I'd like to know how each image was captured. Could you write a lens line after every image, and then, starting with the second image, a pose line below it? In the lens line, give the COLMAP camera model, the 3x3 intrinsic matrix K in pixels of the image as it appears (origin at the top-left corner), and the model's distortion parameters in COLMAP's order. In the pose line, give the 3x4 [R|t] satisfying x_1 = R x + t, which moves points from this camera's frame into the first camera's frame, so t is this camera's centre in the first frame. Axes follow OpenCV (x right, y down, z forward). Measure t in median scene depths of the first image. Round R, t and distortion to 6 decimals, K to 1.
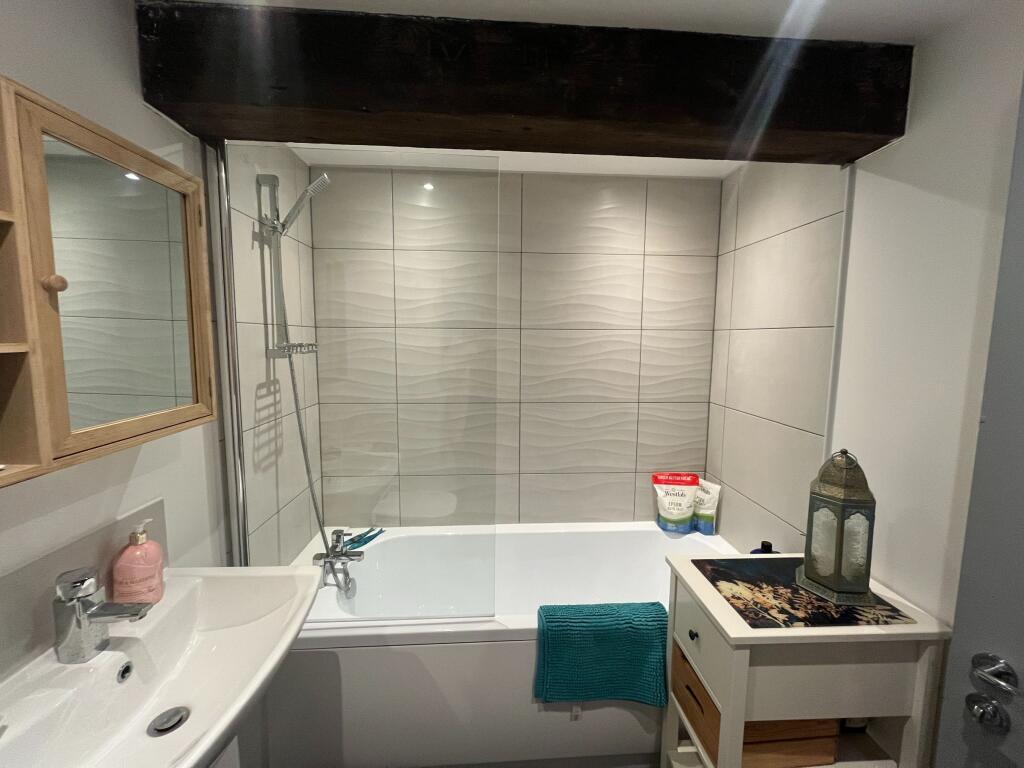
lens RADIAL K [[409.5, 0, 515.8], [0, 409.5, 381.1], [0, 0, 1]] dist [-0.006111, 0.000259]
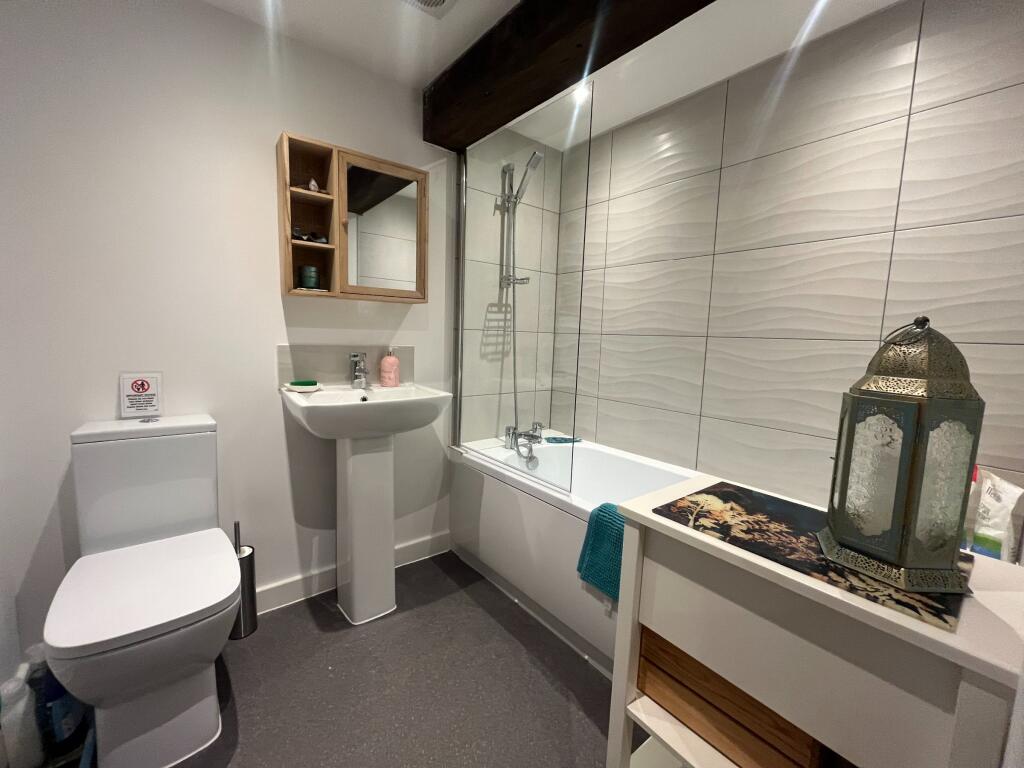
lens RADIAL K [[409.5, 0, 515.8], [0, 409.5, 381.1], [0, 0, 1]] dist [-0.006111, 0.000259]
pose [[0.586860, 0.101409, -0.803313, 0.715607], [-0.109919, 0.992919, 0.045043, 0.222987], [0.802193, 0.061865, 0.593851, 0.173490]]
